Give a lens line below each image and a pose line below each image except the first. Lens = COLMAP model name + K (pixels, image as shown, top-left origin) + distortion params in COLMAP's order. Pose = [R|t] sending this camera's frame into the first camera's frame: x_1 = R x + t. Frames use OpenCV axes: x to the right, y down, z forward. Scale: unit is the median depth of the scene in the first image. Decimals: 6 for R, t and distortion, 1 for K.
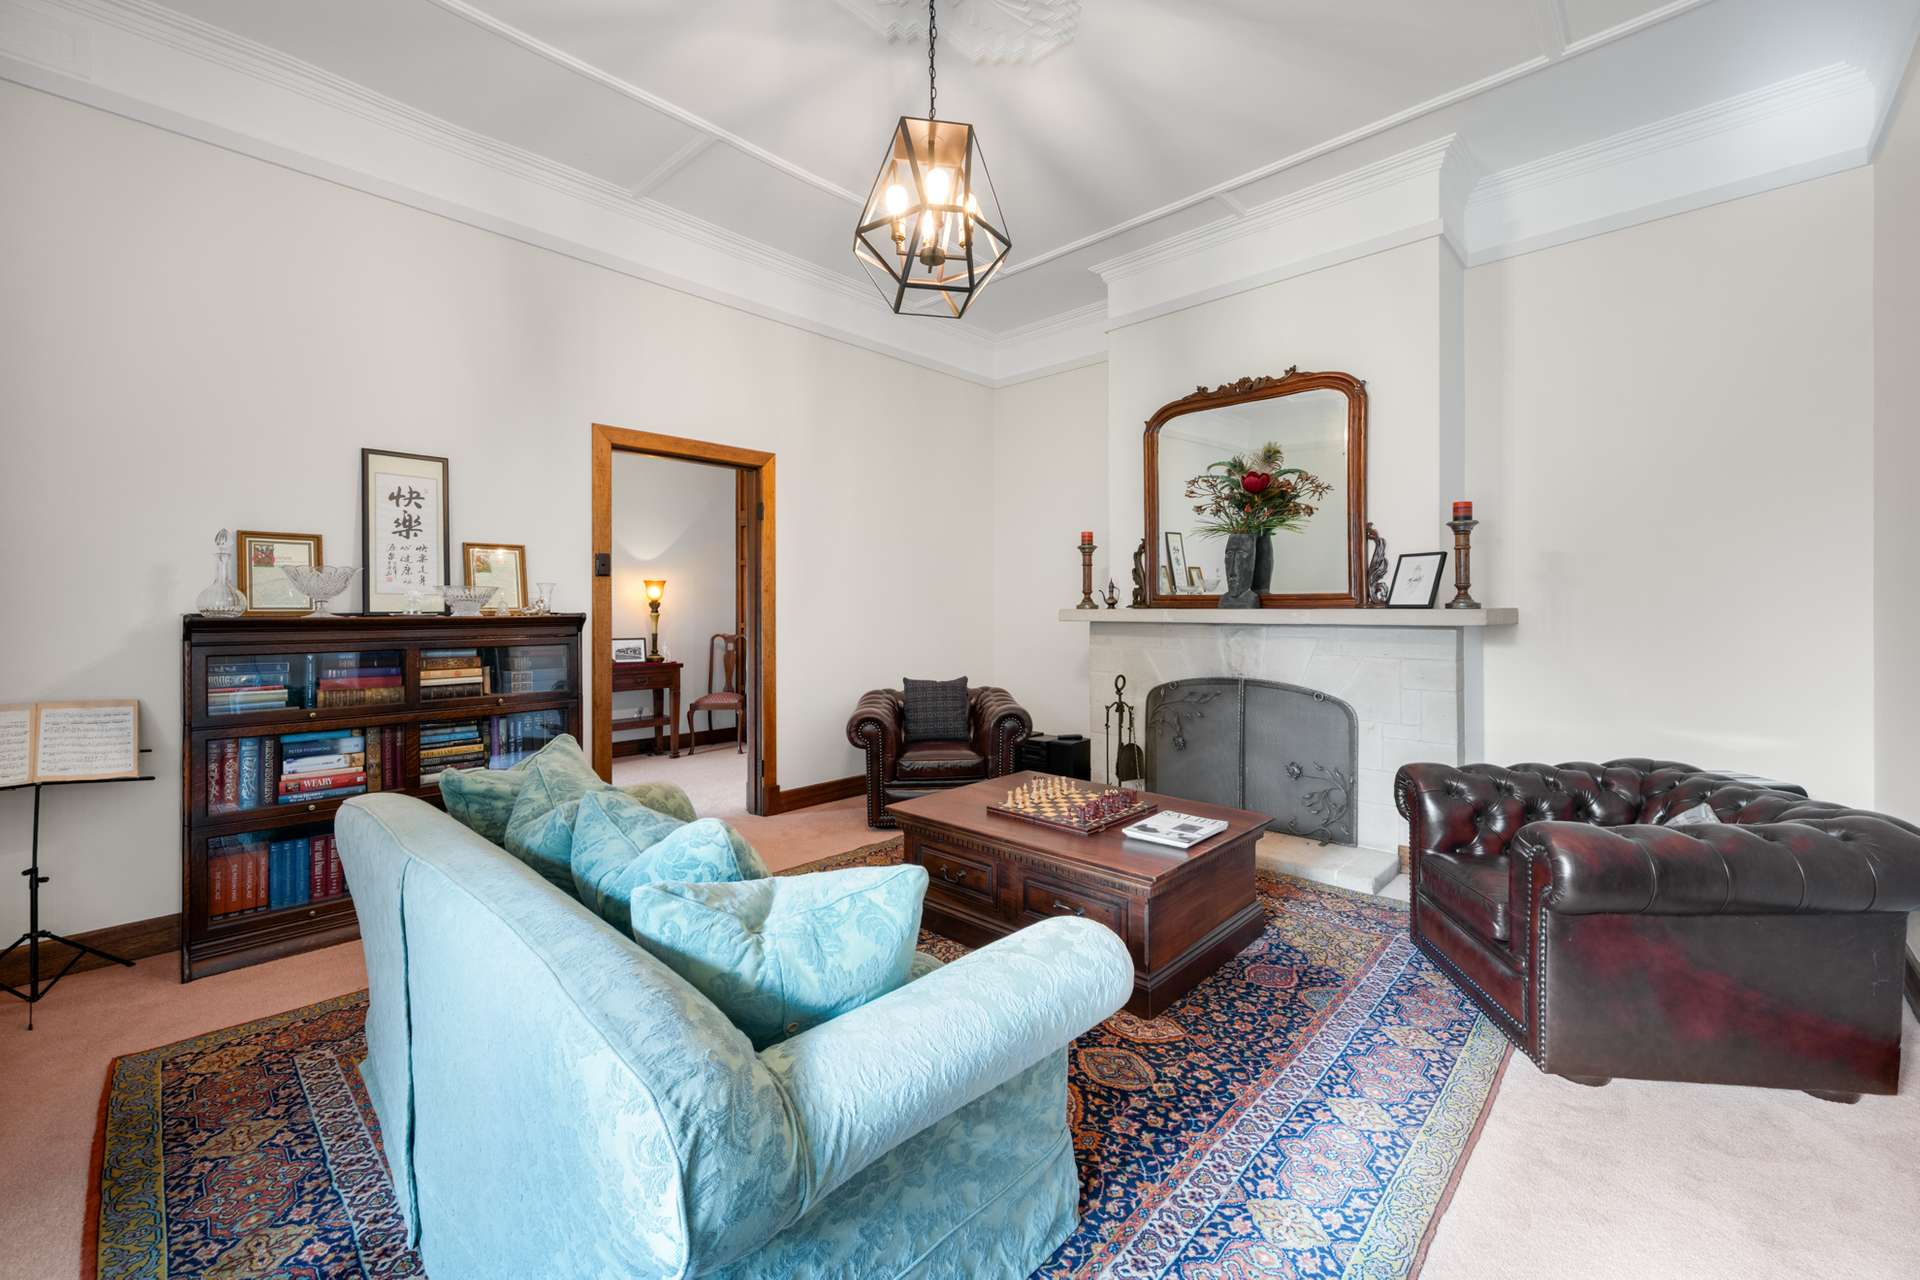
lens RADIAL K [[770.7, 0, 957.5], [0, 770.7, 597.2], [0, 0, 1]] dist [-0.000309, -0.000086]
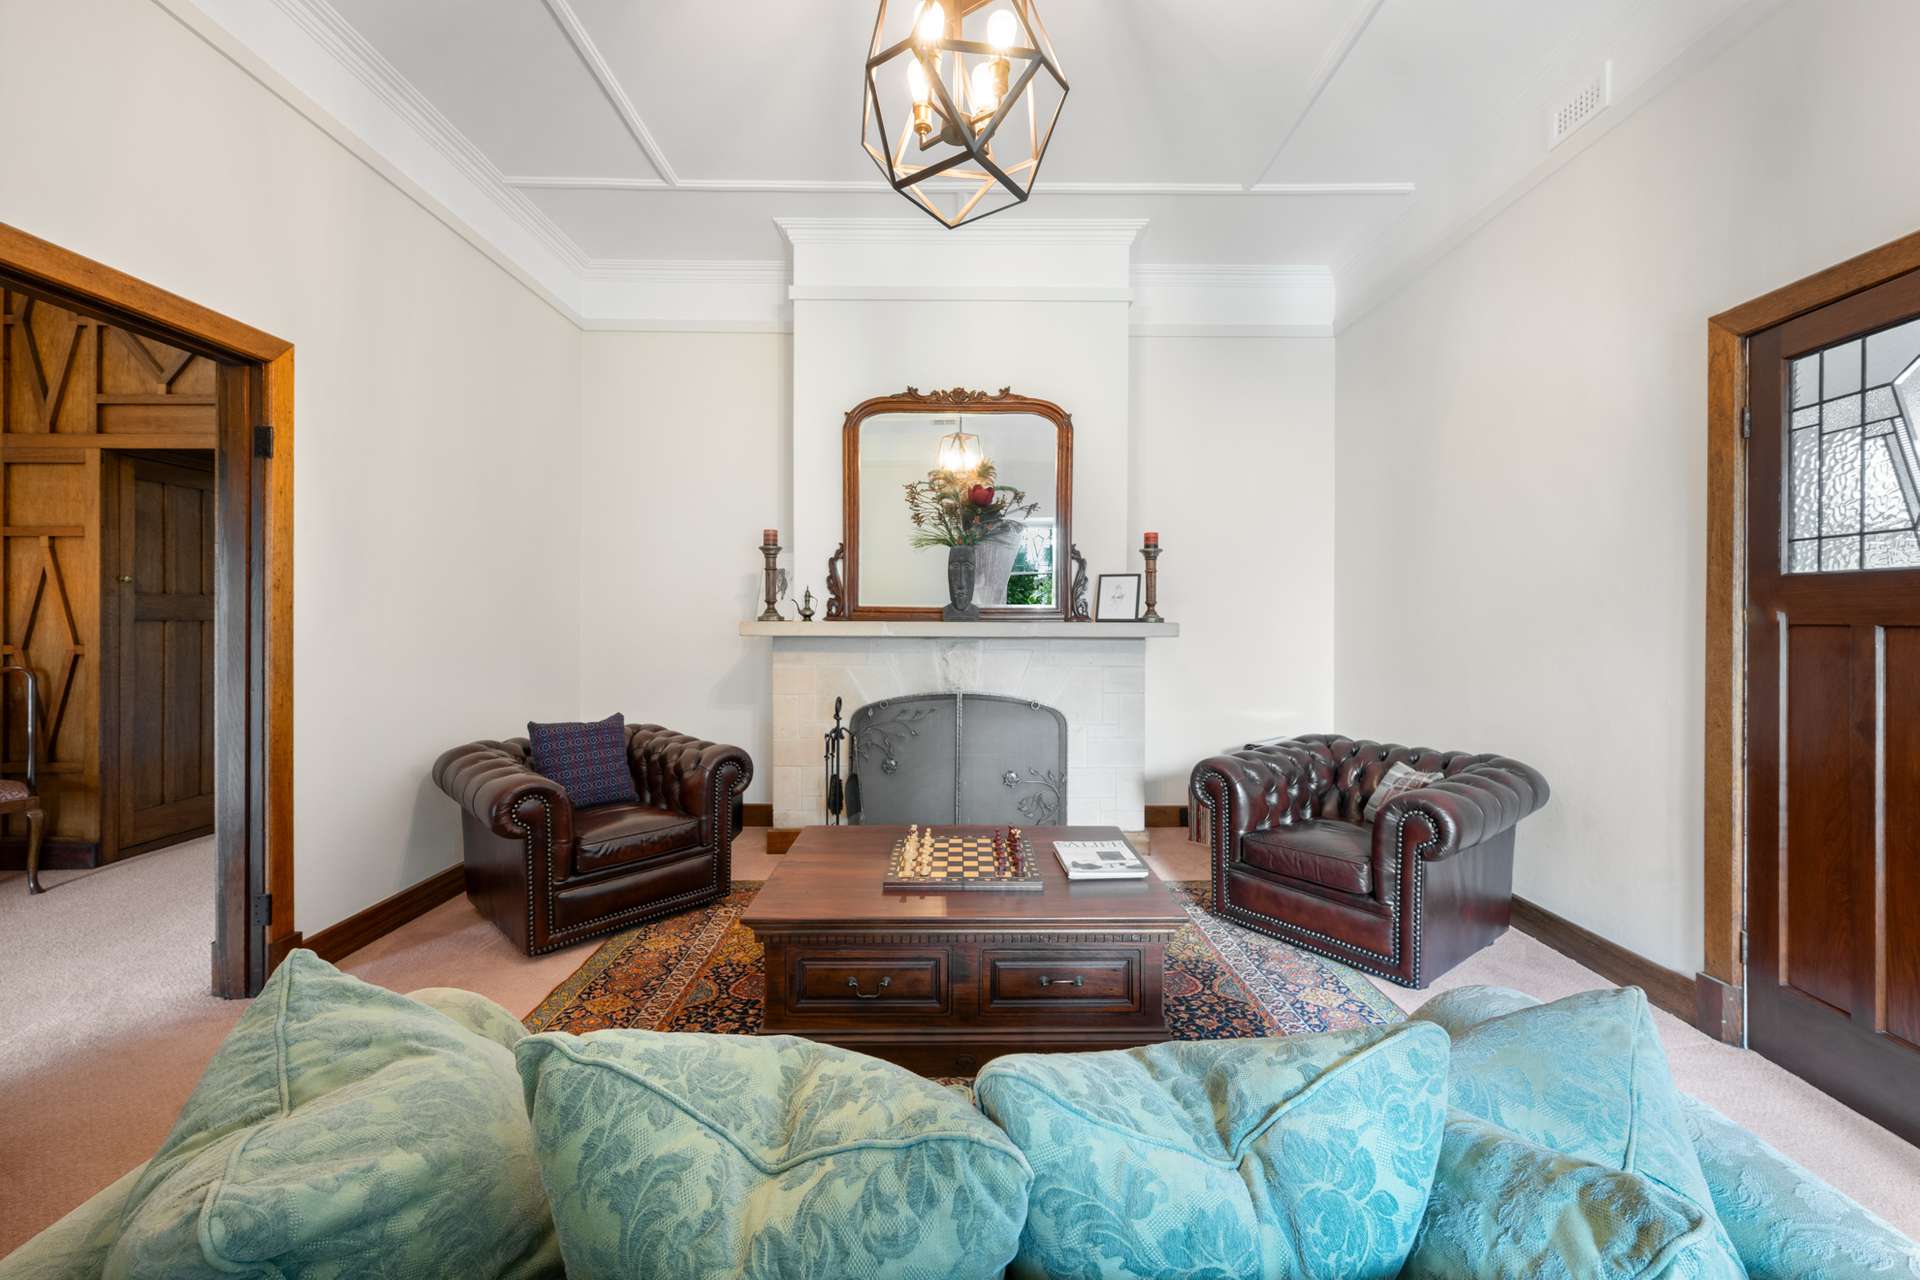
lens RADIAL K [[771.8, 0, 963.5], [0, 771.8, 612.0], [0, 0, 1]] dist [-0.000232, -0.000074]
pose [[0.718211, 0.010913, 0.695740, -0.300781], [-0.013861, 0.999903, -0.001375, 0.003410], [-0.695688, -0.008656, 0.718292, 0.276281]]
